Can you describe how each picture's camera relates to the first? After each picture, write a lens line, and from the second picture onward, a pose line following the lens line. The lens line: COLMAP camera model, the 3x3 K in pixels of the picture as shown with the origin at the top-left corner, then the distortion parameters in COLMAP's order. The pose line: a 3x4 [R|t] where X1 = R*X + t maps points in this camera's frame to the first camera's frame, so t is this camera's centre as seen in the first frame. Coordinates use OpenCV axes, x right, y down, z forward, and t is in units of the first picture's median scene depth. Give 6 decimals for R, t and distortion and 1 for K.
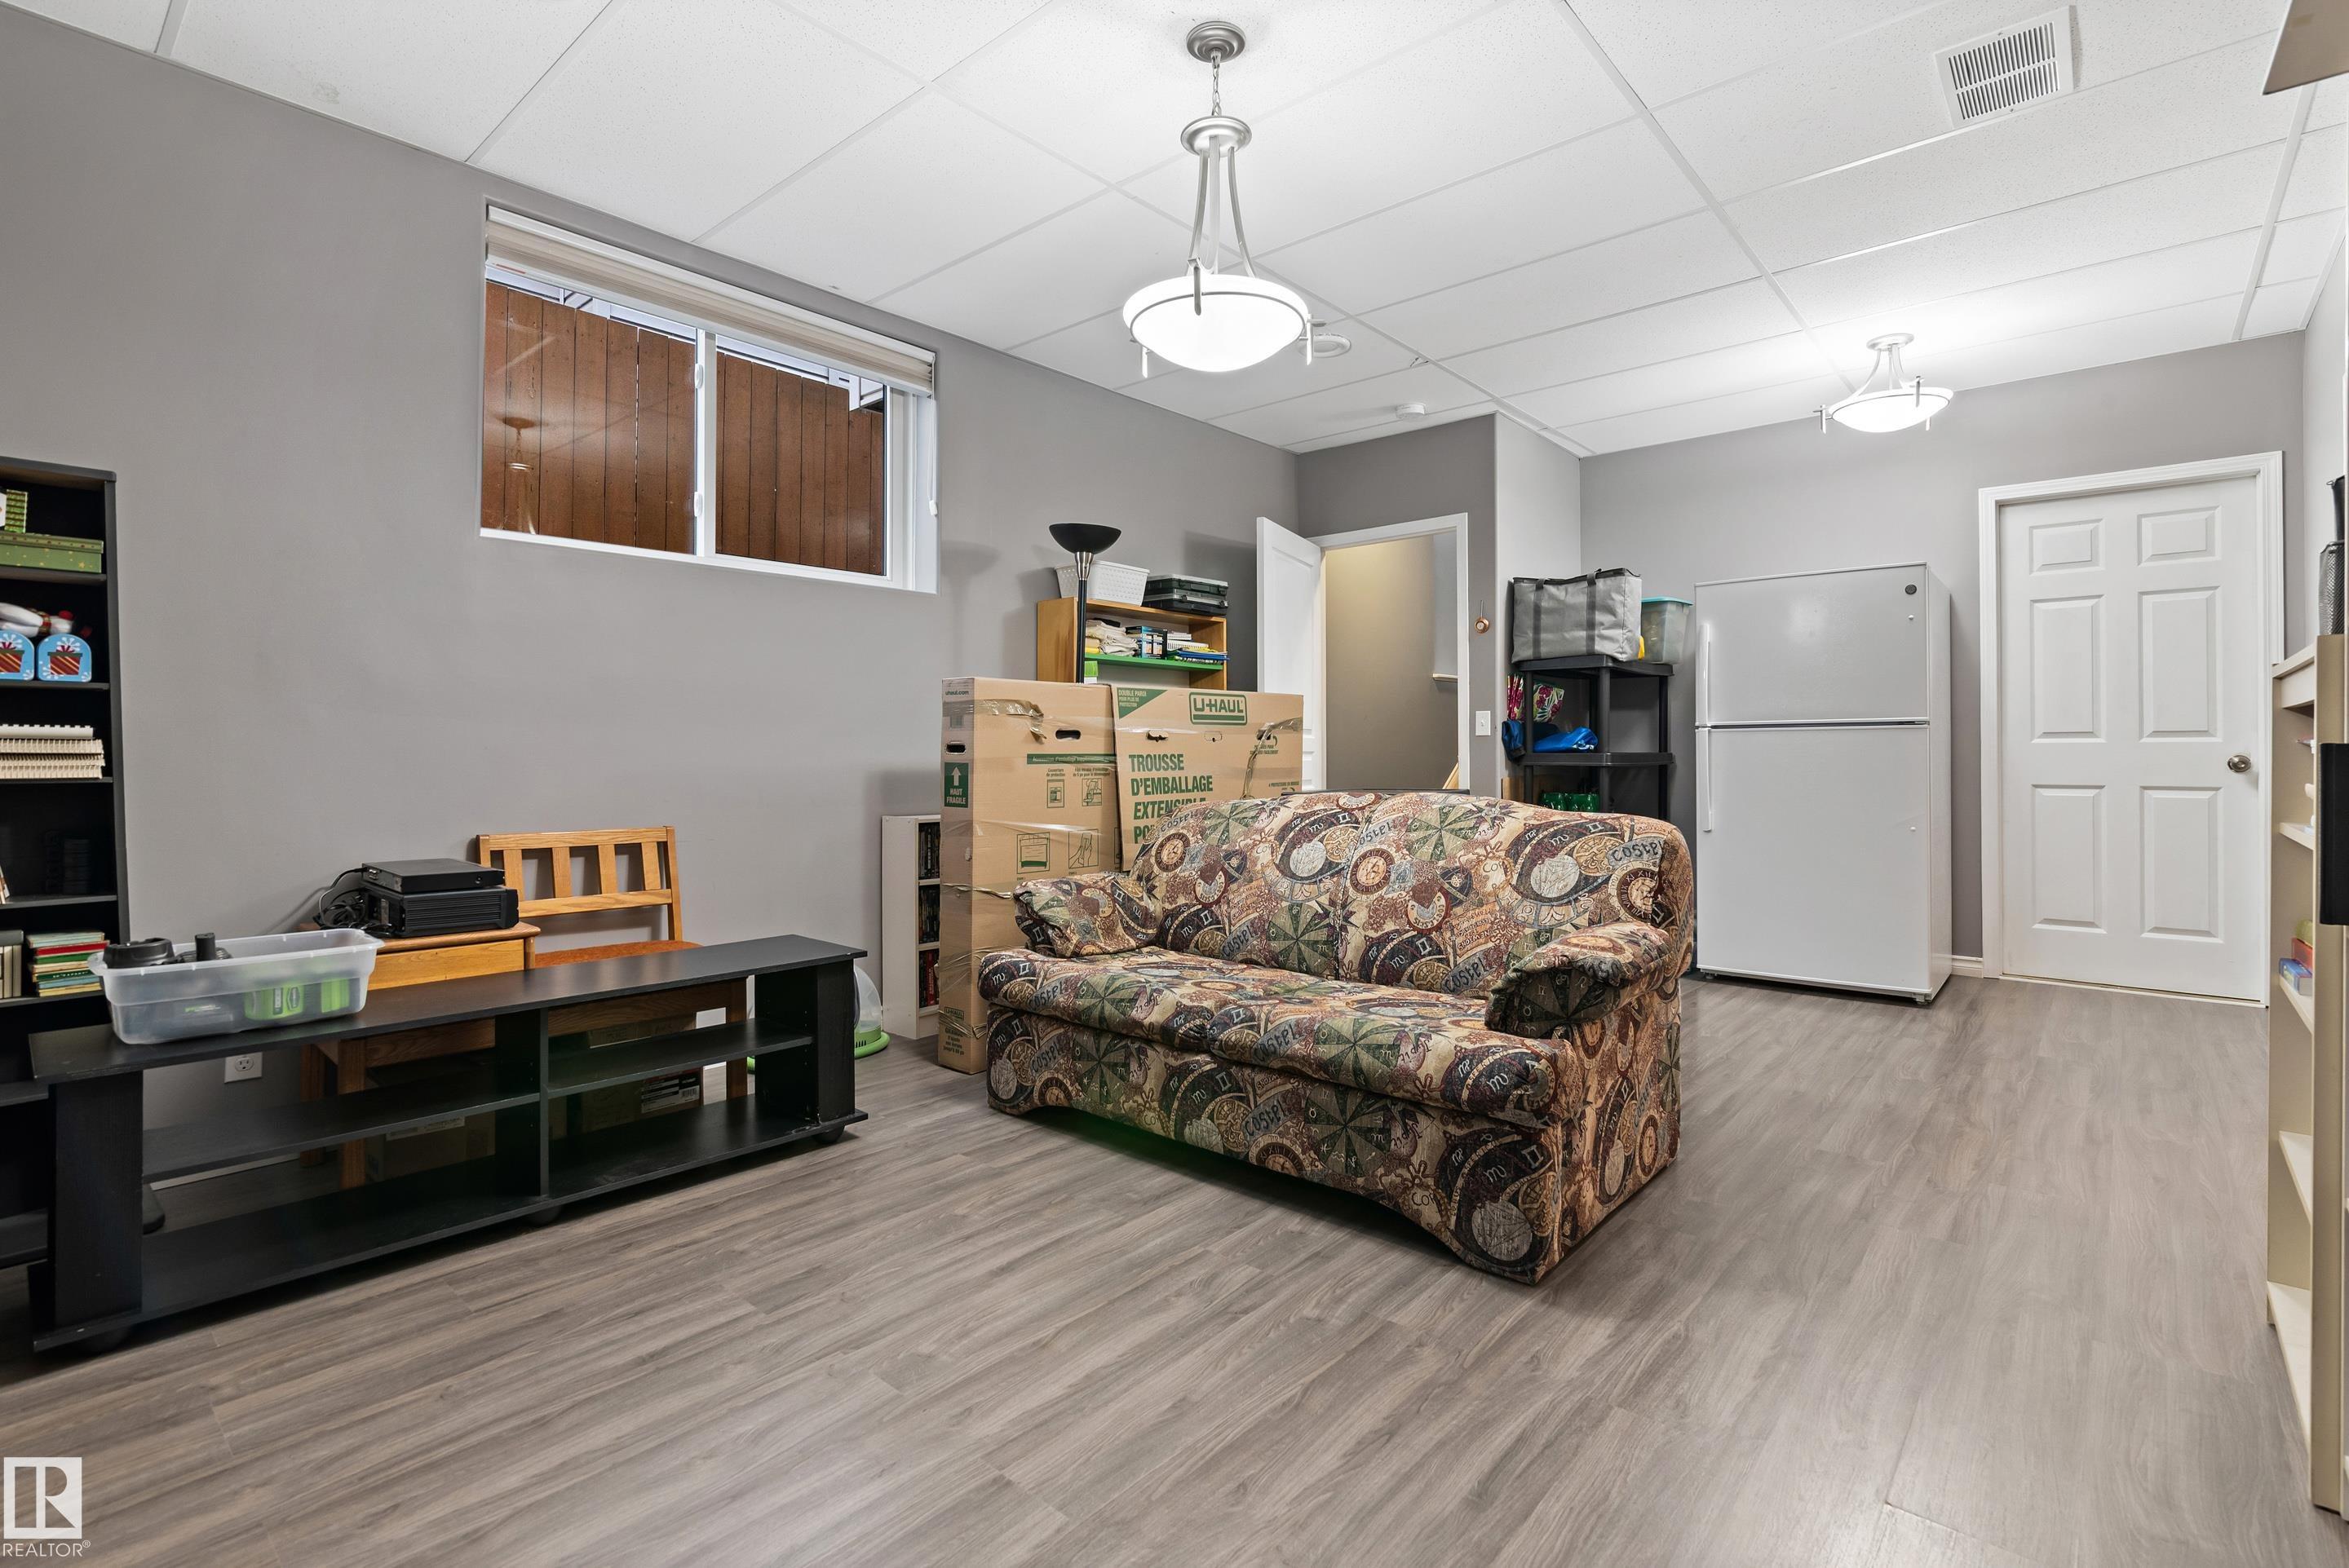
lens RADIAL K [[1093.3, 0, 1178.8], [0, 1093.3, 745.9], [0, 0, 1]] dist [-0.003348, 0.000338]
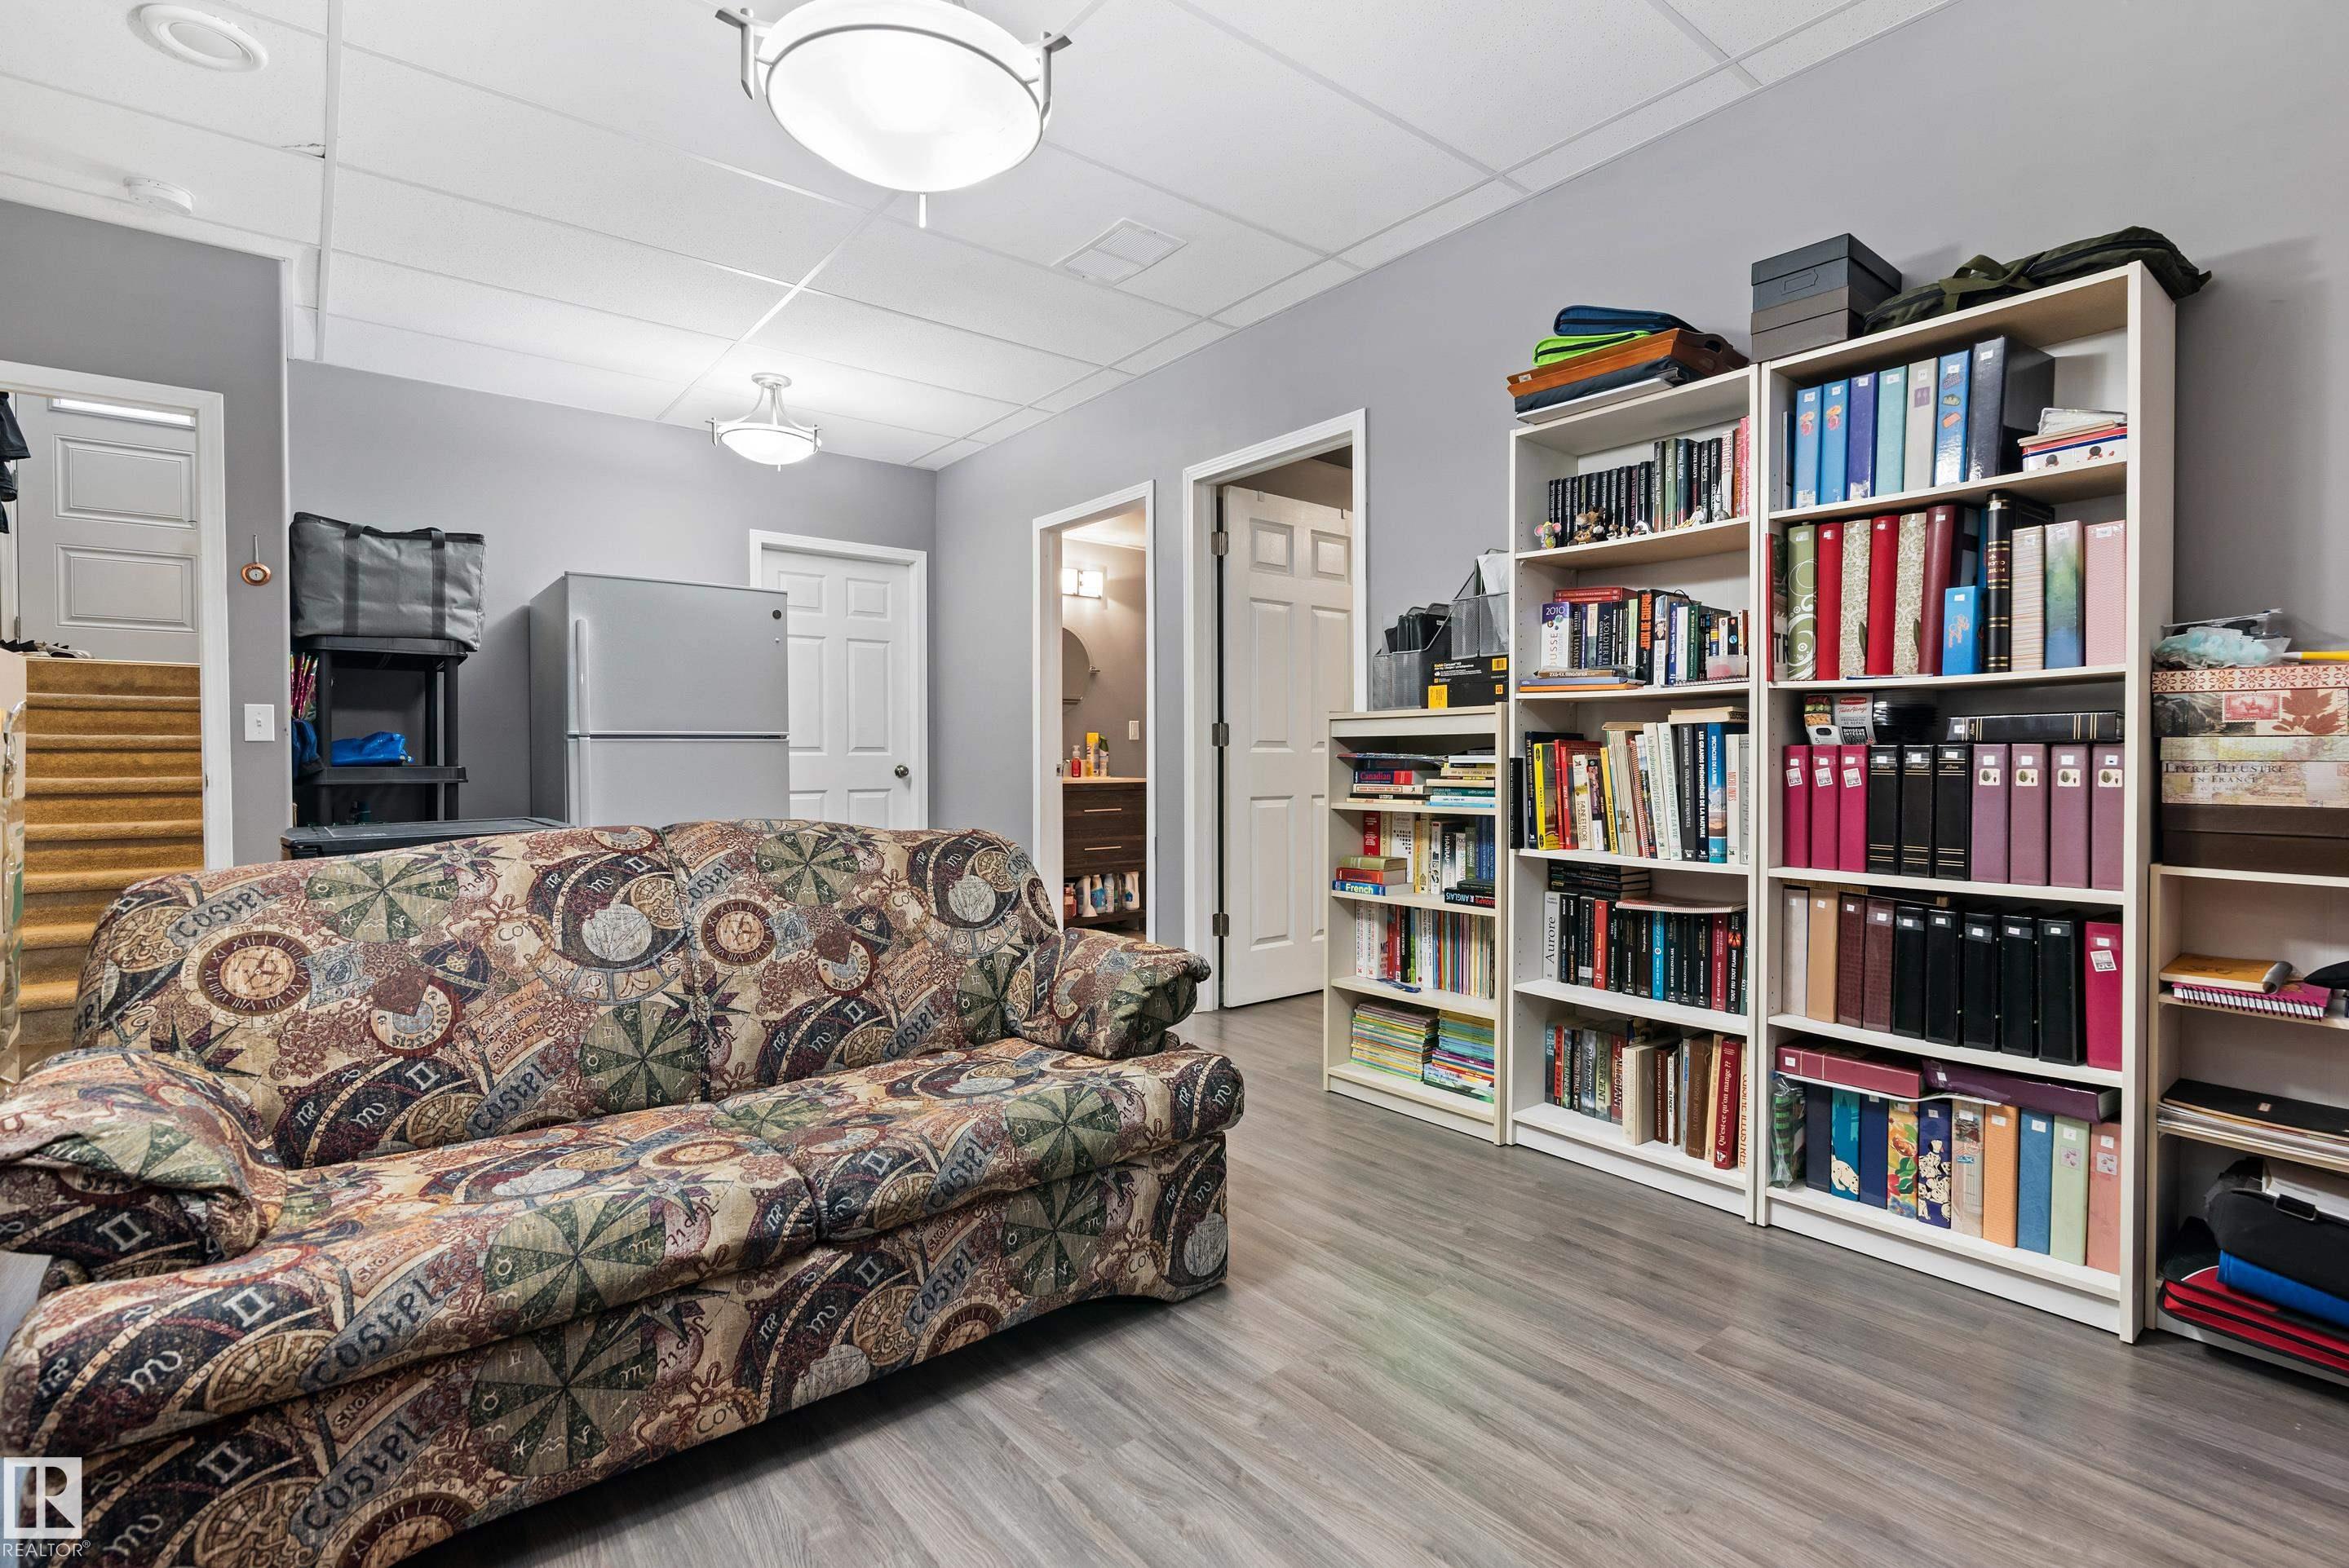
lens RADIAL K [[1091.3, 0, 1173.2], [0, 1091.3, 772.4], [0, 0, 1]] dist [-0.010514, 0.001567]
pose [[0.176935, -0.011287, 0.984158, -0.478339], [-0.001878, 0.999929, 0.011806, 0.001204], [-0.984221, -0.003937, 0.176901, 0.601850]]
